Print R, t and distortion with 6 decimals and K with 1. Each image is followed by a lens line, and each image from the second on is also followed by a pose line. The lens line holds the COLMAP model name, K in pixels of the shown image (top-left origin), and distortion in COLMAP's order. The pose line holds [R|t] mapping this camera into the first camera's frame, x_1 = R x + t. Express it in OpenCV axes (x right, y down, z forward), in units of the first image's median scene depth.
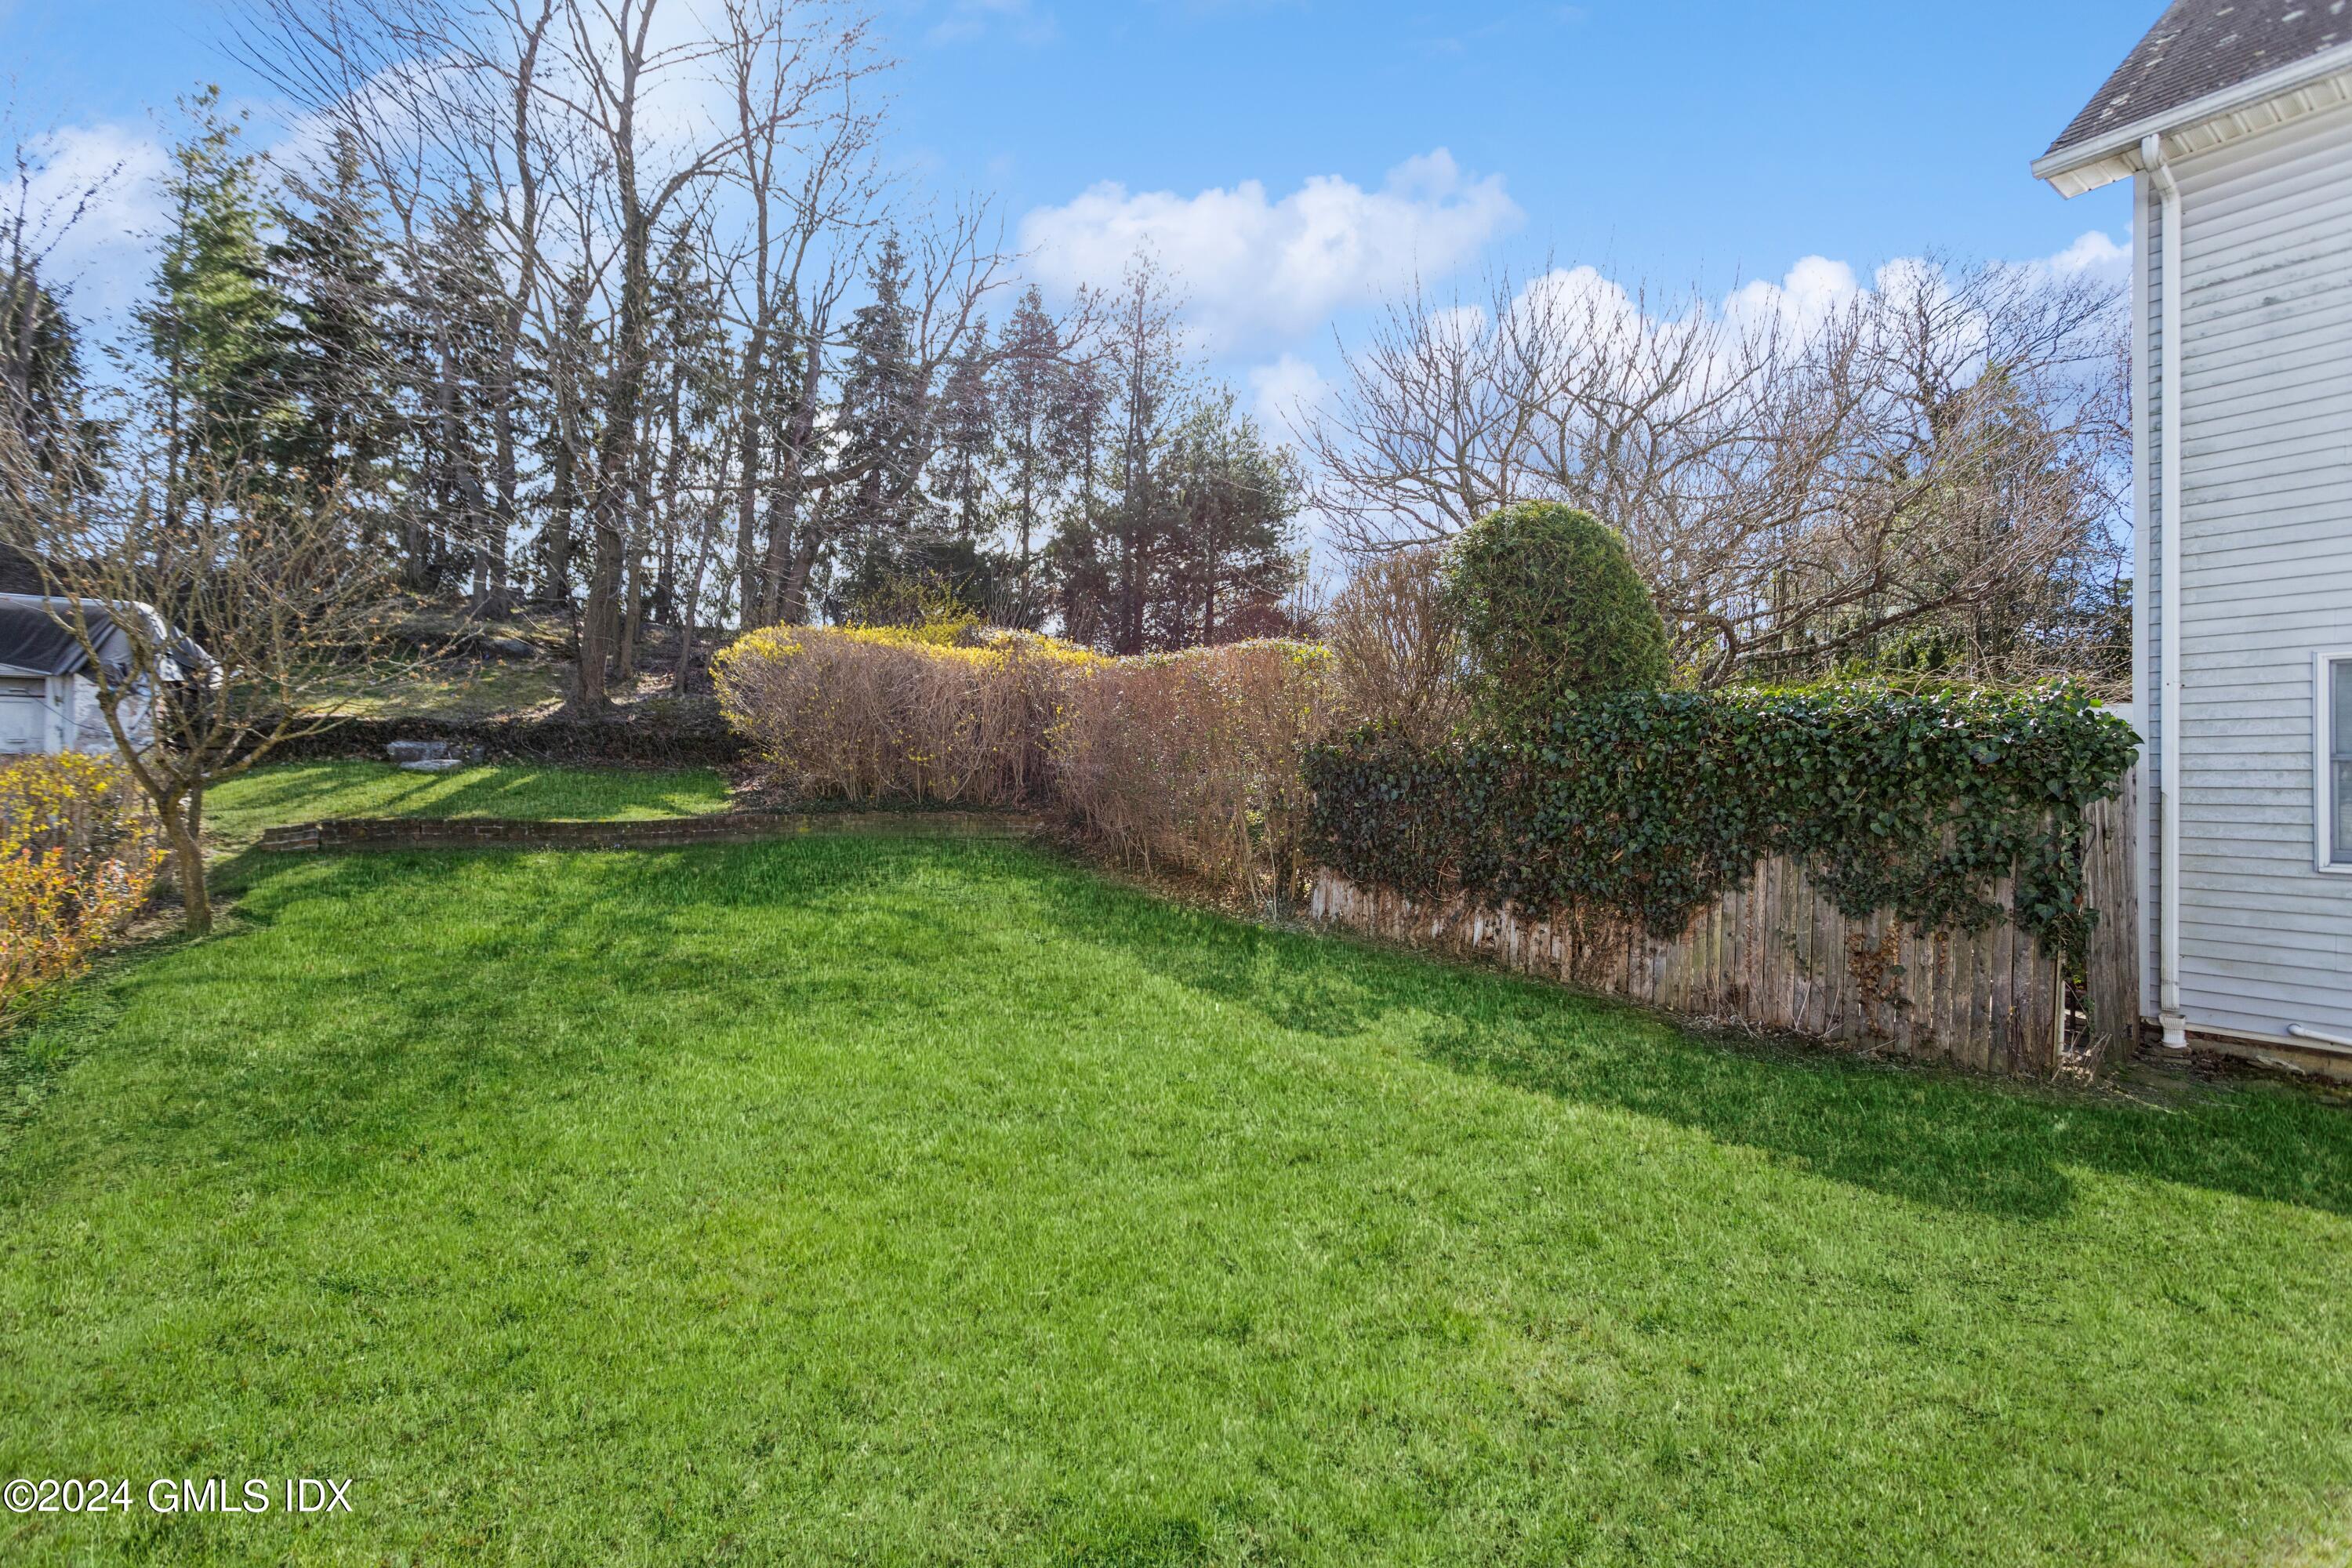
lens RADIAL K [[1115.6, 0, 1185.5], [0, 1115.6, 772.6], [0, 0, 1]] dist [-0.003556, 0.003712]
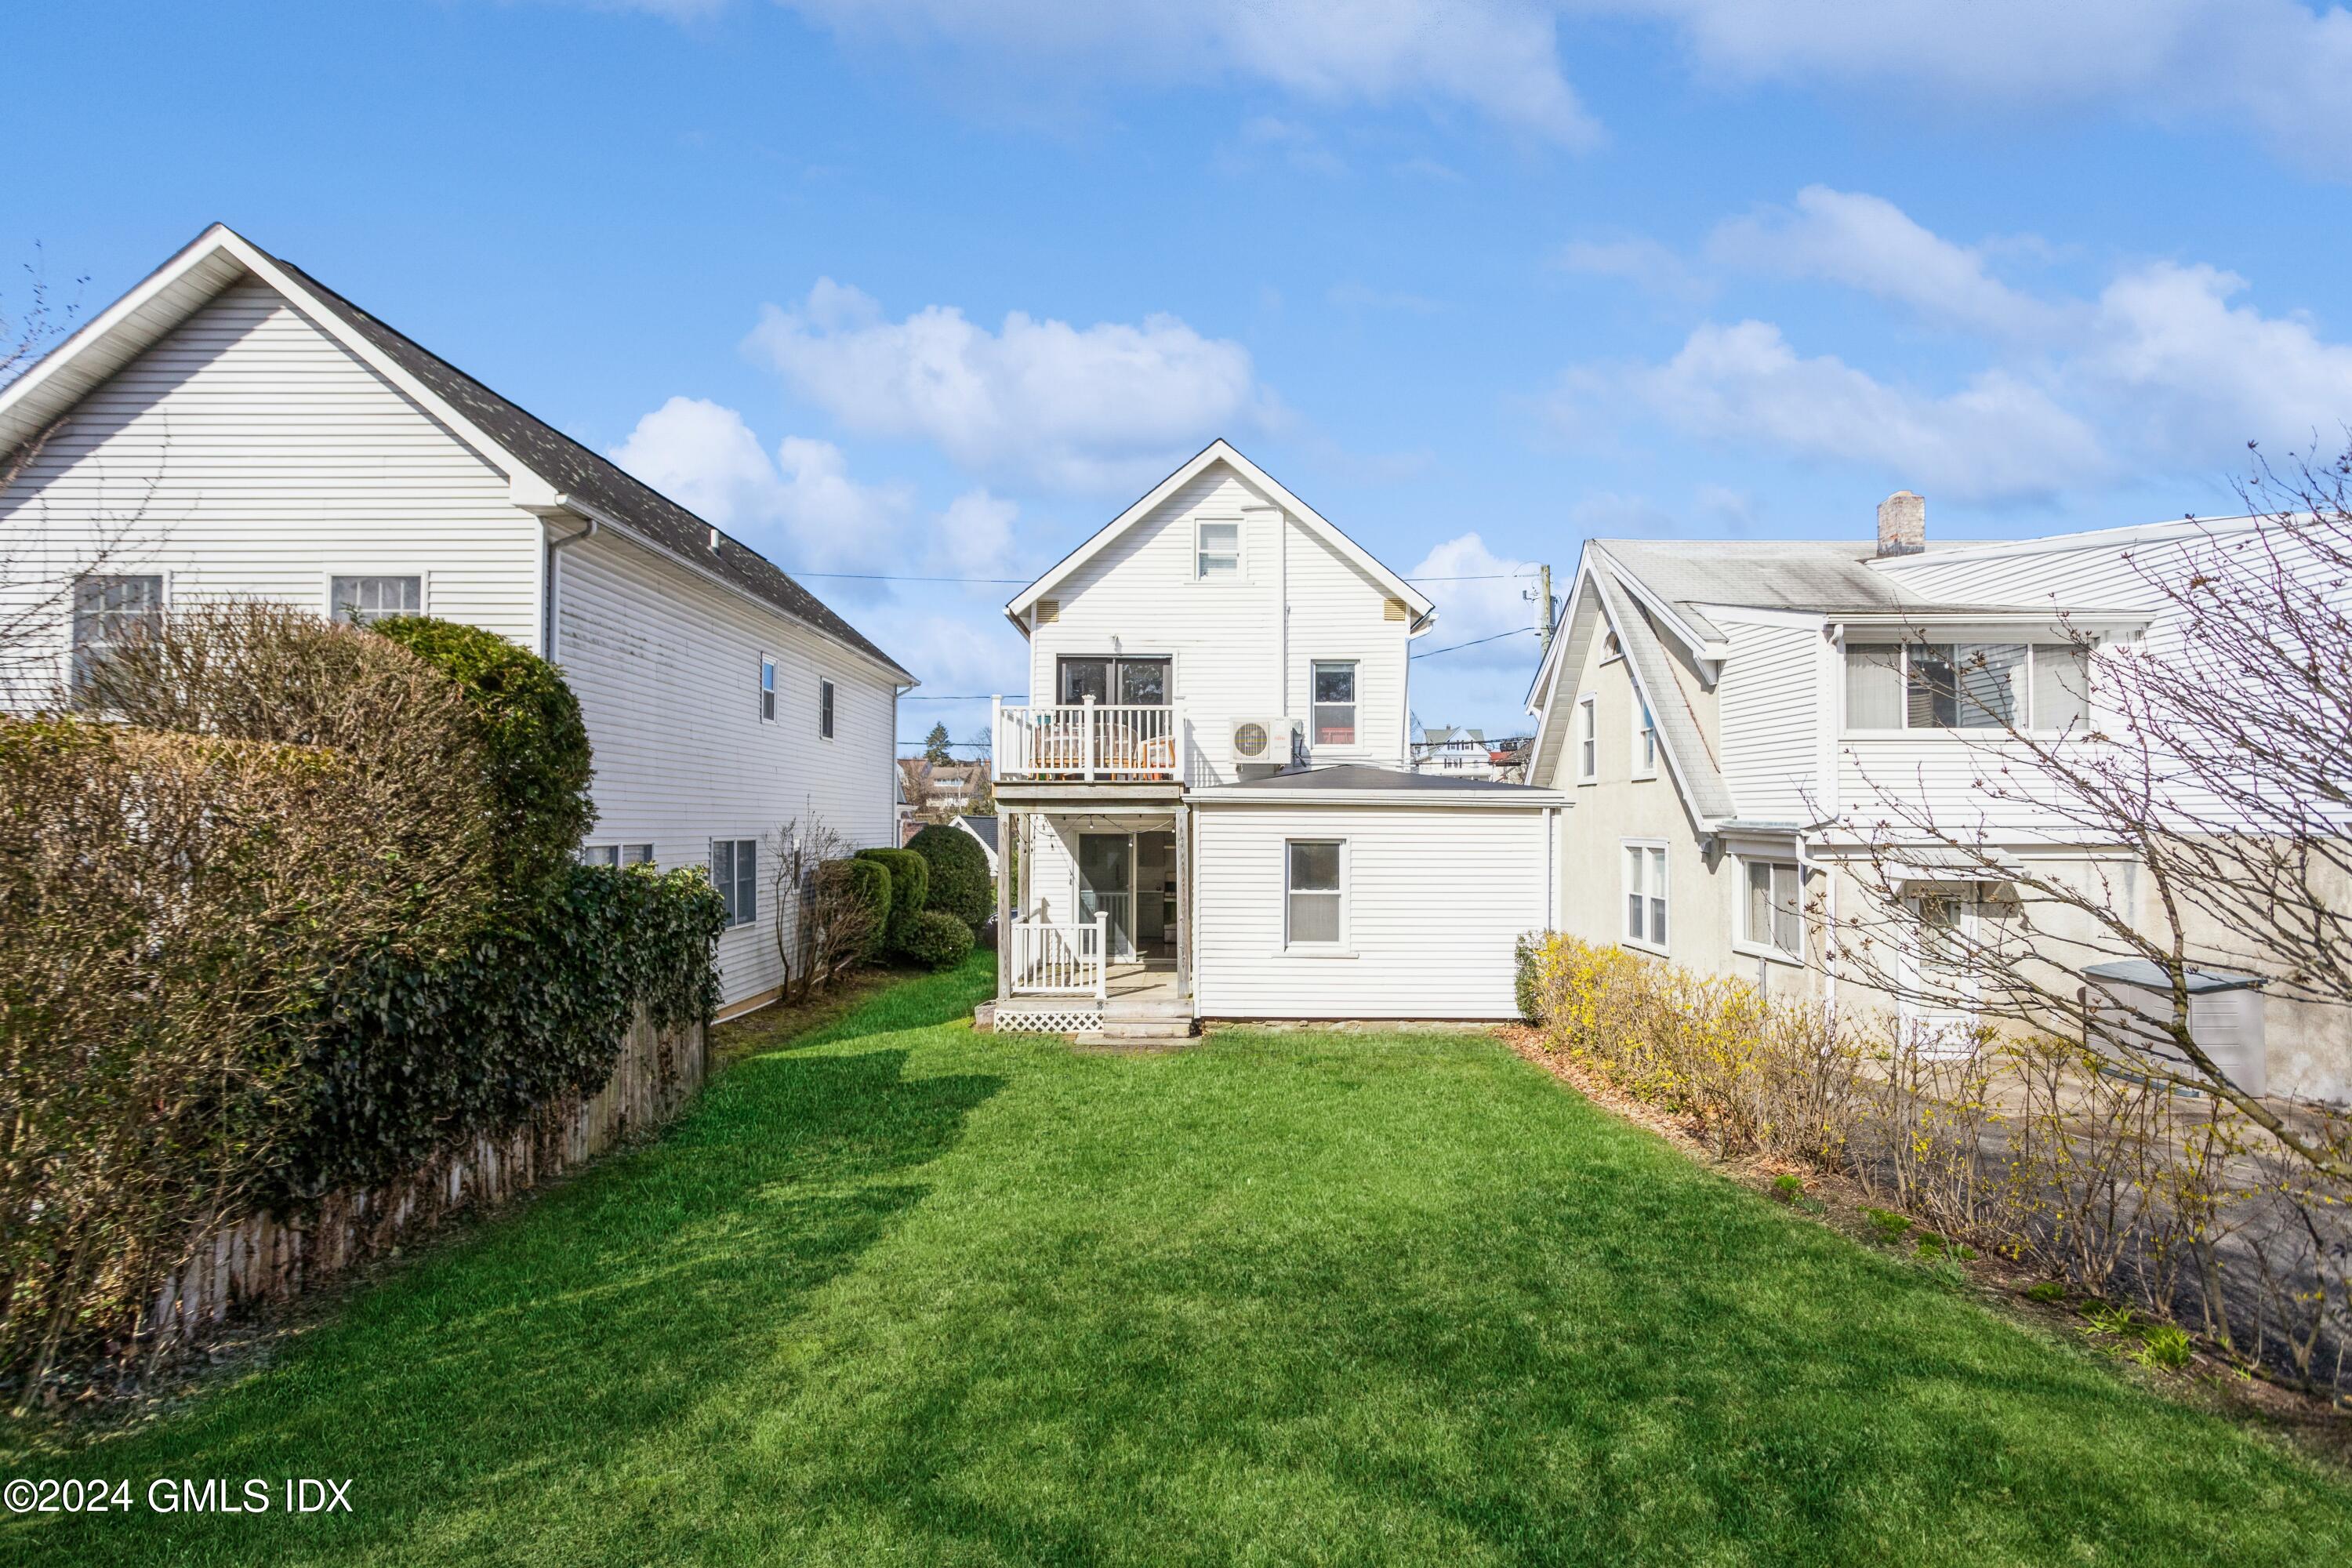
lens RADIAL K [[1115.6, 0, 1191.6], [0, 1115.6, 791.9], [0, 0, 1]] dist [-0.003556, 0.003712]
pose [[-0.808876, 0.004926, 0.587959, -0.606444], [-0.021050, 0.999081, -0.037330, -0.104076], [-0.587603, -0.042572, -0.808029, 1.430842]]
